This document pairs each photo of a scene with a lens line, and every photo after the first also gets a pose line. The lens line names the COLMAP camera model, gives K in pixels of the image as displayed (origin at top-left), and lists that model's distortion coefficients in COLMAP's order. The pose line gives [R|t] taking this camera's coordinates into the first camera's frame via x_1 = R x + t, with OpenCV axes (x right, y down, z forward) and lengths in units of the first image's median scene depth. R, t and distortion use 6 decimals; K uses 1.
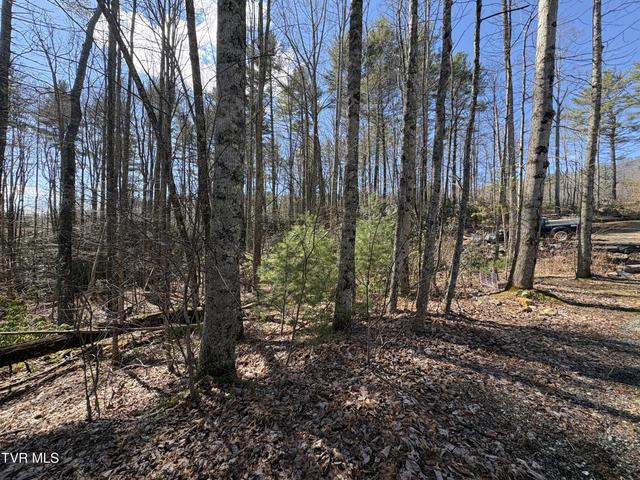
lens RADIAL K [[254.8, 0, 320.0], [0, 254.8, 240.0], [0, 0, 1]] dist [-0.000275, 0.000116]
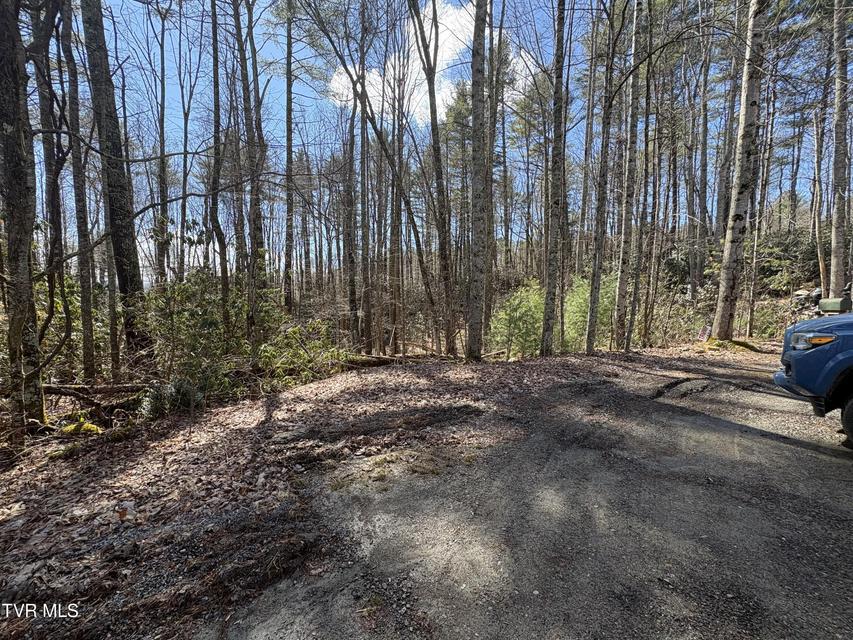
lens RADIAL K [[339.6, 0, 426.5], [0, 339.6, 320.0], [0, 0, 1]] dist [-0.000275, 0.000116]
pose [[0.915734, 0.012571, -0.401589, 0.029991], [0.011602, 0.998266, 0.057707, -0.000298], [0.401618, -0.057503, 0.914000, -0.135786]]
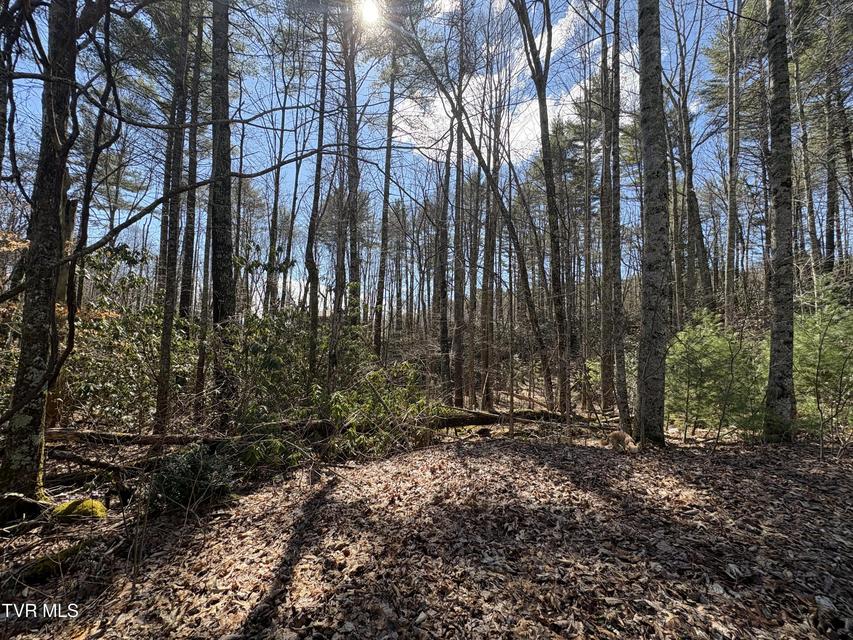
lens RADIAL K [[339.6, 0, 426.5], [0, 339.6, 320.0], [0, 0, 1]] dist [-0.000275, 0.000116]
pose [[0.786262, -0.031216, -0.617104, -0.015563], [-0.010832, 0.997873, -0.064279, 0.001177], [0.617798, 0.057224, 0.784252, -0.081946]]
